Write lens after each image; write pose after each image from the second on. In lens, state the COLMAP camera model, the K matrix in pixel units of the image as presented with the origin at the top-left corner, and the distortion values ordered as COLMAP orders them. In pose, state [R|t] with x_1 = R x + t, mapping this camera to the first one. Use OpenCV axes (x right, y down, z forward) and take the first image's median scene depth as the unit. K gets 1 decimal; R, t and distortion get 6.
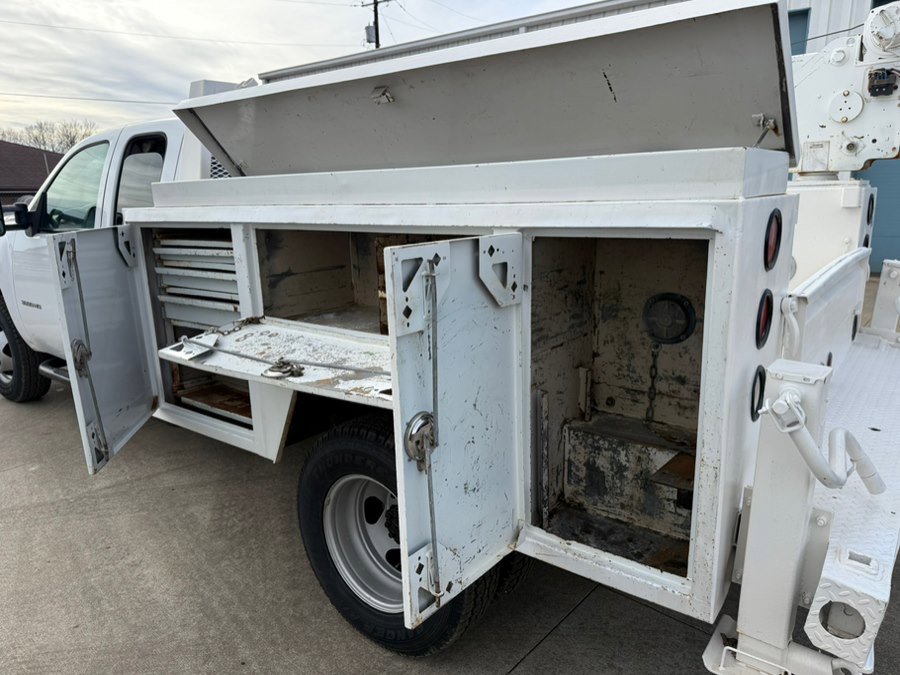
lens RADIAL K [[635.3, 0, 456.2], [0, 635.3, 351.9], [0, 0, 1]] dist [0.048767, -0.061837]
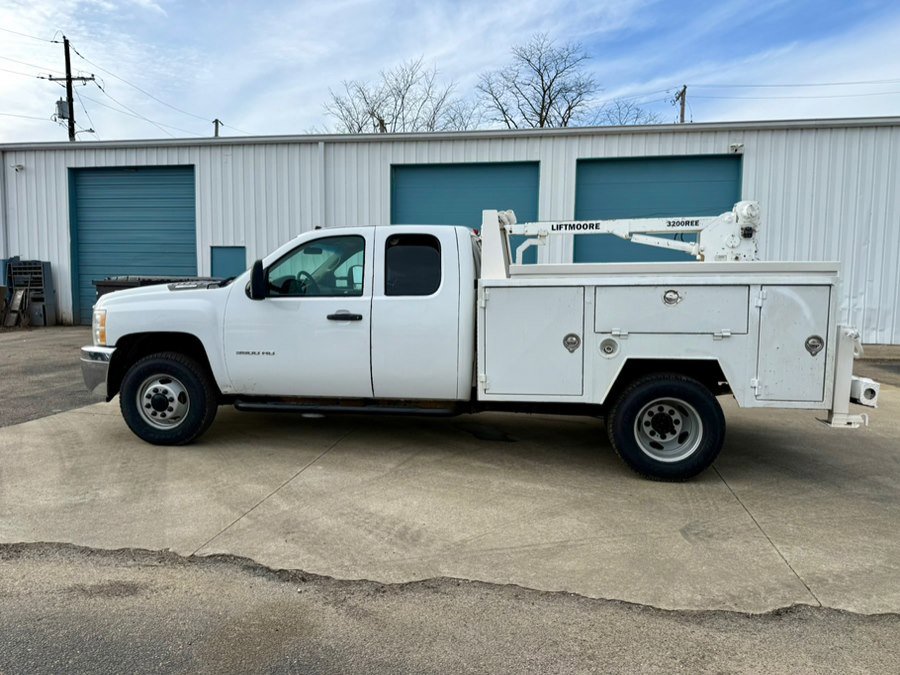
lens RADIAL K [[635.3, 0, 456.2], [0, 635.3, 351.9], [0, 0, 1]] dist [0.048767, -0.061837]
pose [[0.862652, -0.036920, 0.504449, -1.108496], [0.103773, 0.989035, -0.105076, 0.116594], [-0.495038, 0.142992, 0.857024, -0.329420]]
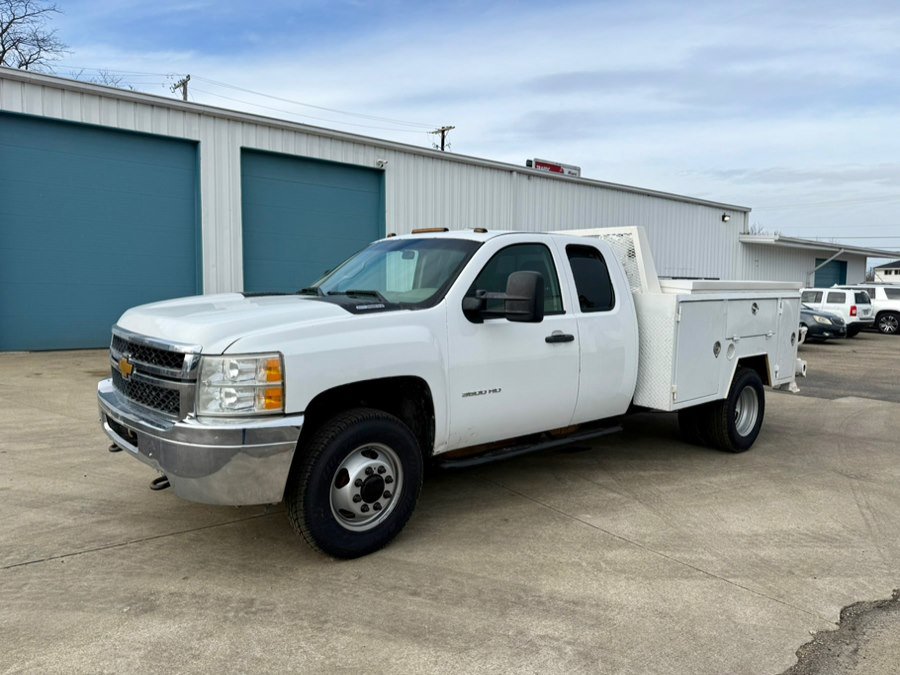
lens RADIAL K [[635.3, 0, 456.2], [0, 635.3, 351.9], [0, 0, 1]] dist [0.048767, -0.061837]
pose [[0.173262, -0.085337, 0.981172, -1.848926], [0.213984, 0.975702, 0.047074, -0.213783], [-0.961349, 0.201798, 0.187313, 0.985087]]
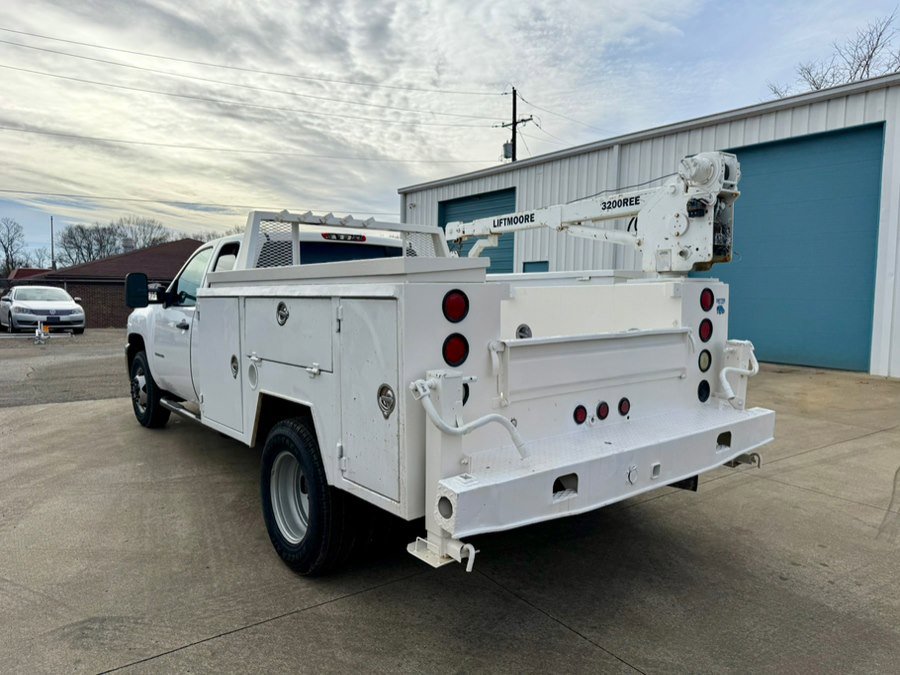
lens RADIAL K [[635.3, 0, 456.2], [0, 635.3, 351.9], [0, 0, 1]] dist [0.048767, -0.061837]
pose [[0.973710, 0.040171, -0.224223, 0.361603], [-0.072731, 0.987632, -0.138899, 0.082649], [0.215870, 0.151556, 0.964588, -0.287215]]
